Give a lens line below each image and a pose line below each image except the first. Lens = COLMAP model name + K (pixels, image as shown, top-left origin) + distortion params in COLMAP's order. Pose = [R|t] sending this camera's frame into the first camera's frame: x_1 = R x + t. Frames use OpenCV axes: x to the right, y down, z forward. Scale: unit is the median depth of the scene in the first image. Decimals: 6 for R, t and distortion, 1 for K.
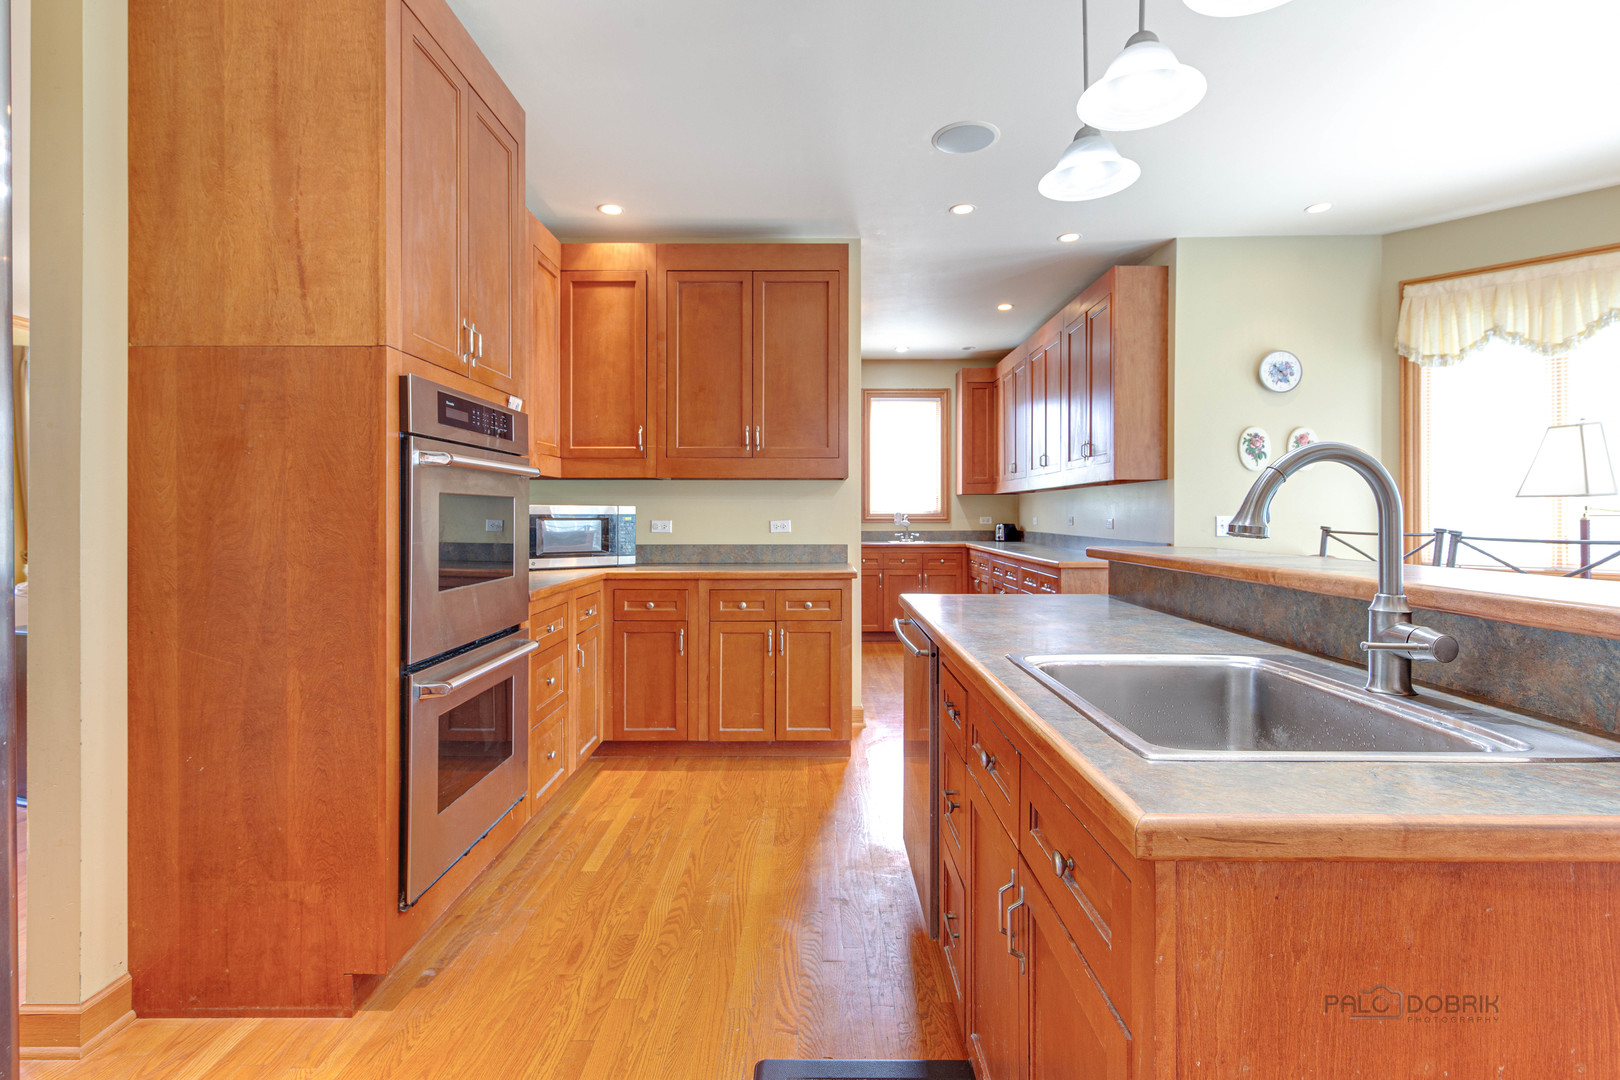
lens RADIAL K [[752.2, 0, 815.4], [0, 752.2, 509.4], [0, 0, 1]] dist [0.004520, -0.000249]
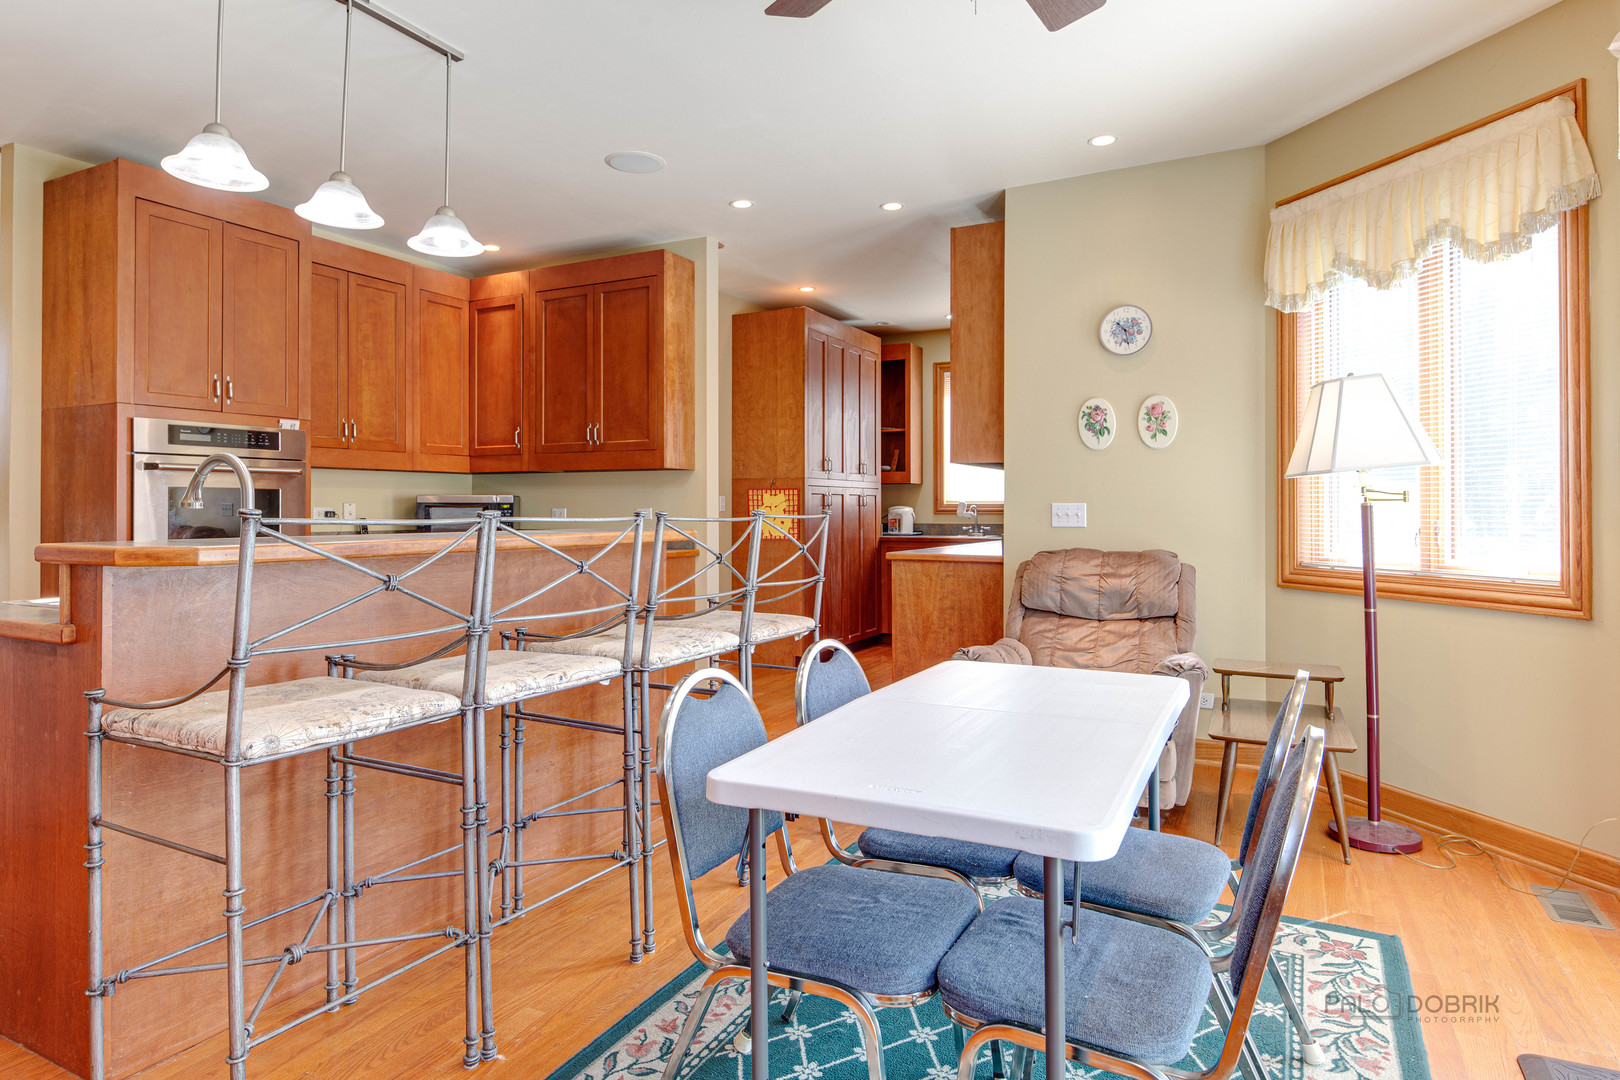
lens RADIAL K [[929.0, 0, 810.8], [0, 929.0, 502.0], [0, 0, 1]] dist [-0.000998, -0.003808]
pose [[0.890450, -0.003009, -0.455071, 0.775255], [0.002554, 0.999995, -0.001615, 0.008288], [0.455073, 0.000276, 0.890454, -0.074828]]
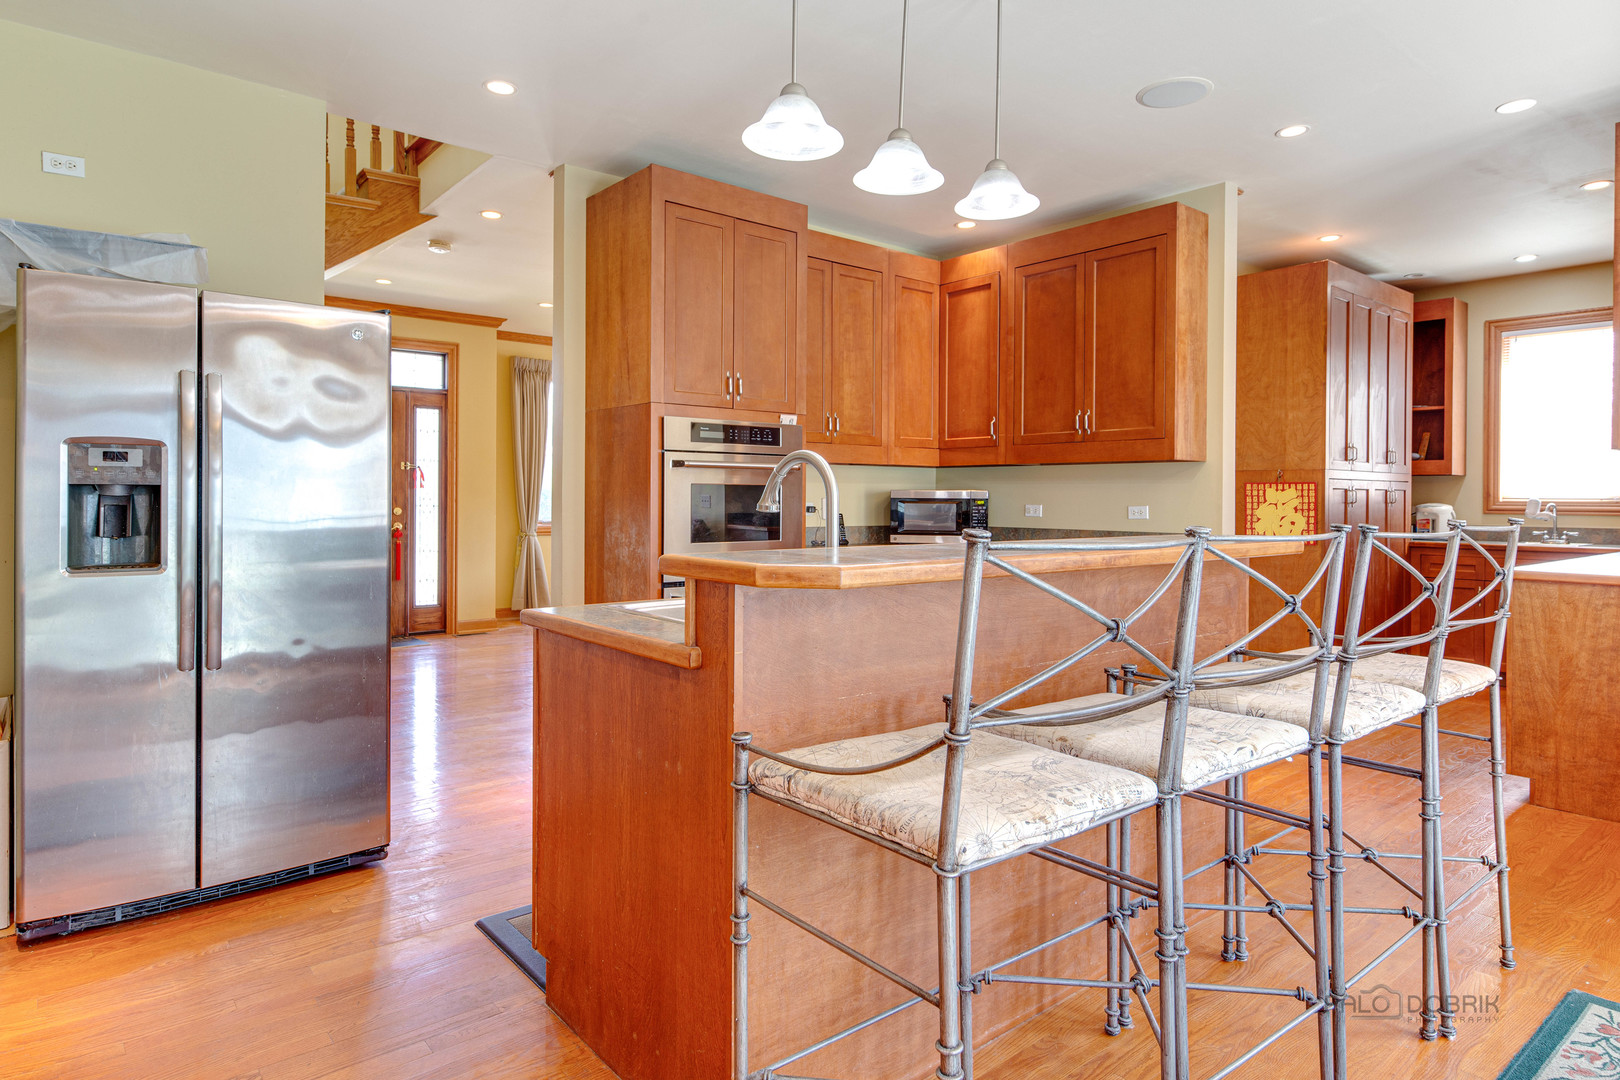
lens RADIAL K [[935.9, 0, 816.3], [0, 935.9, 503.2], [0, 0, 1]] dist [0.005325, -0.000594]
pose [[0.643845, 0.008976, -0.765103, 0.591053], [-0.001867, 0.999947, 0.010160, -0.000158], [0.765153, -0.005113, 0.643828, -0.057580]]
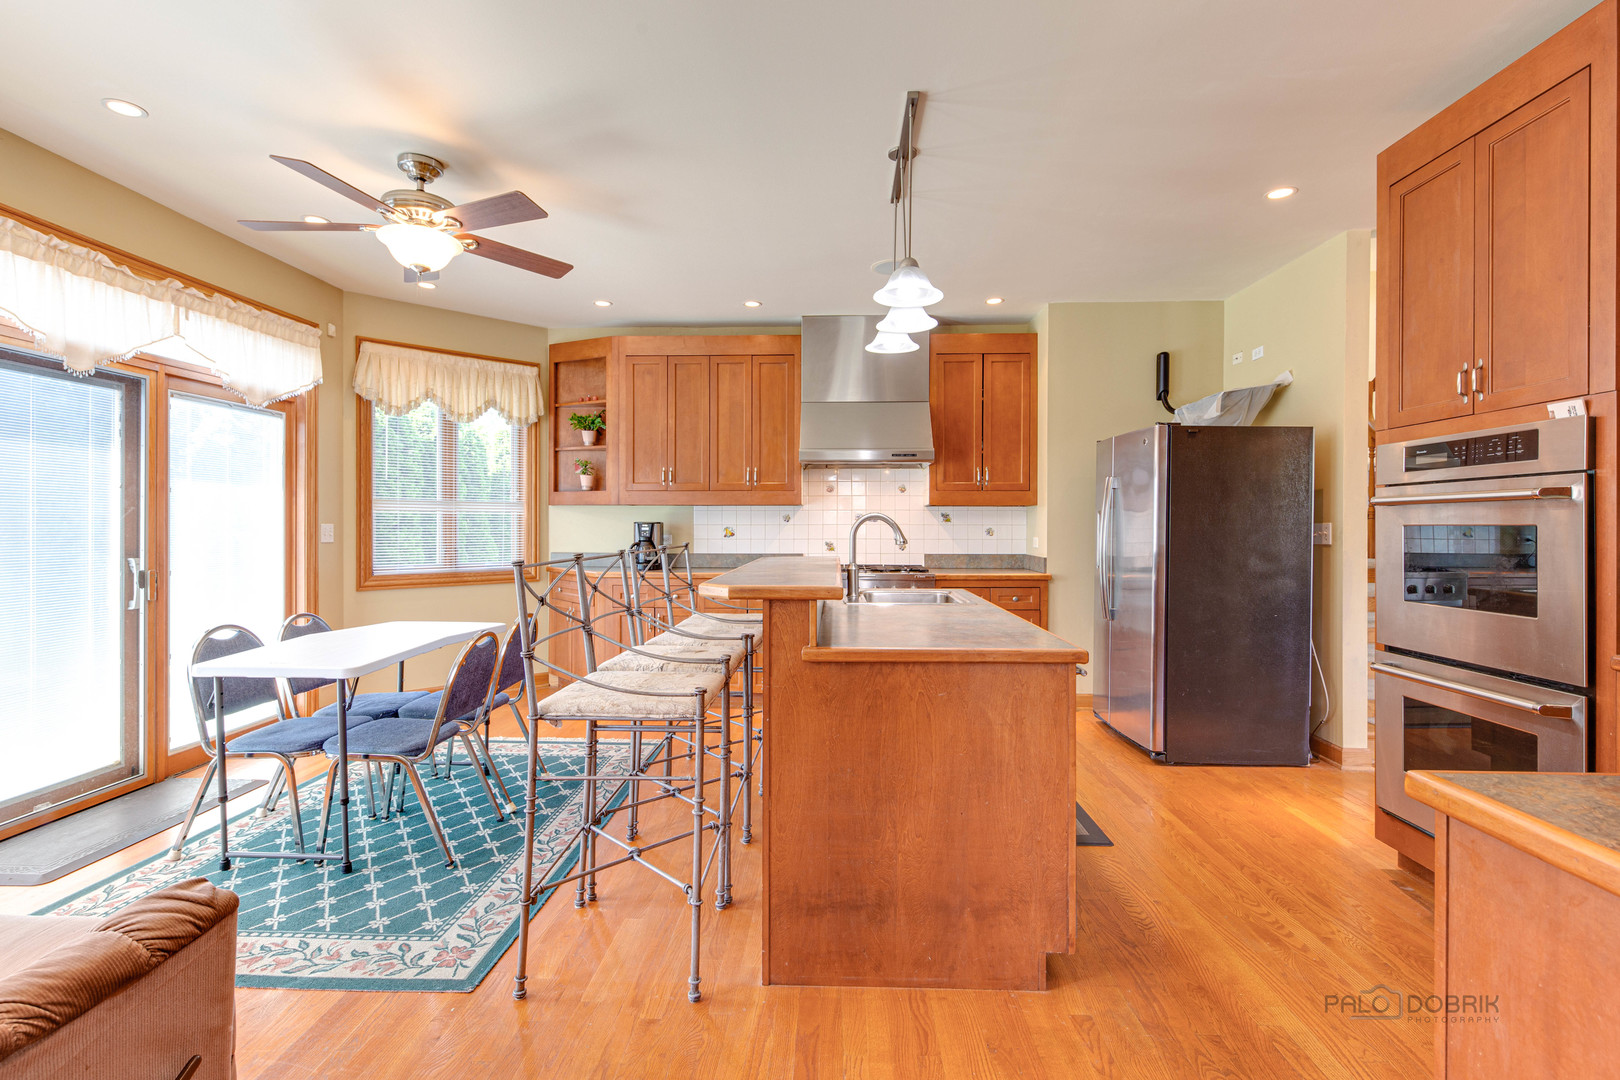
lens RADIAL K [[784.2, 0, 808.8], [0, 784.2, 526.6], [0, 0, 1]] dist [0.003278, 0.000189]
pose [[-0.998923, -0.002223, 0.046350, 0.221331], [-0.002472, 0.999983, -0.005307, -0.004768], [-0.046337, -0.005416, -0.998911, 1.122336]]
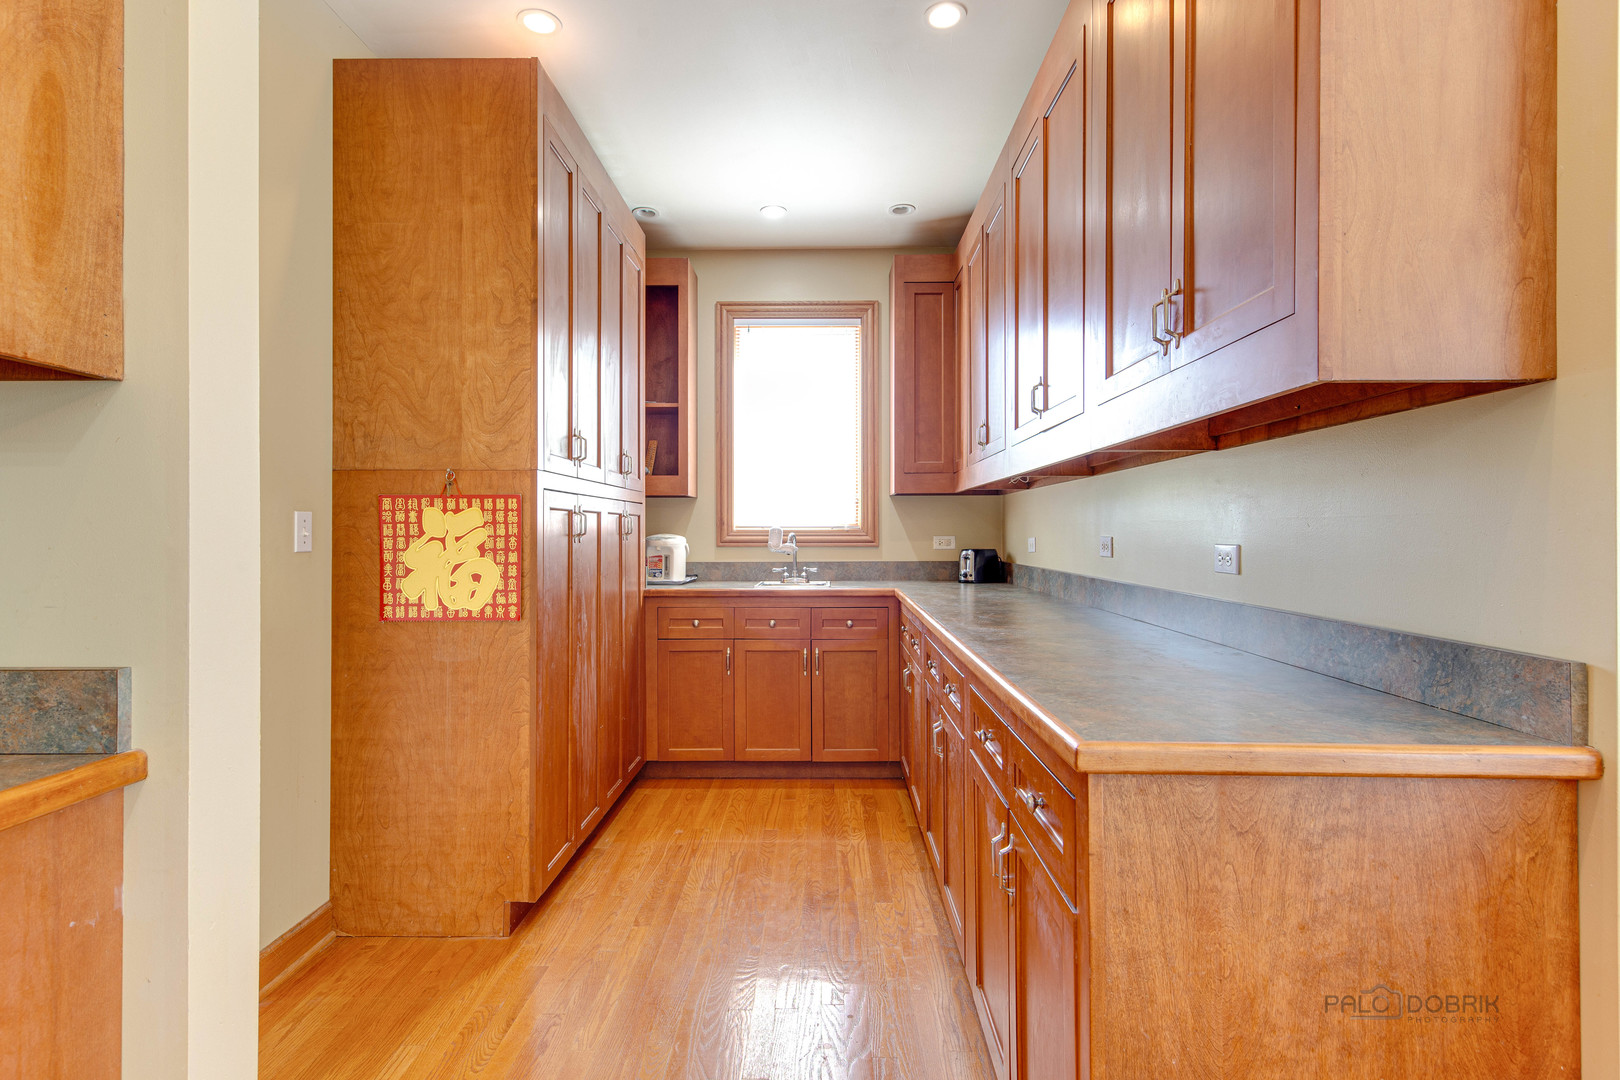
lens RADIAL K [[784.2, 0, 808.8], [0, 784.2, 526.6], [0, 0, 1]] dist [0.003278, 0.000189]
pose [[0.999803, -0.001325, -0.019828, 0.251196], [0.001337, 0.999999, 0.000559, 0.004683], [0.019827, -0.000586, 0.999803, 0.775155]]
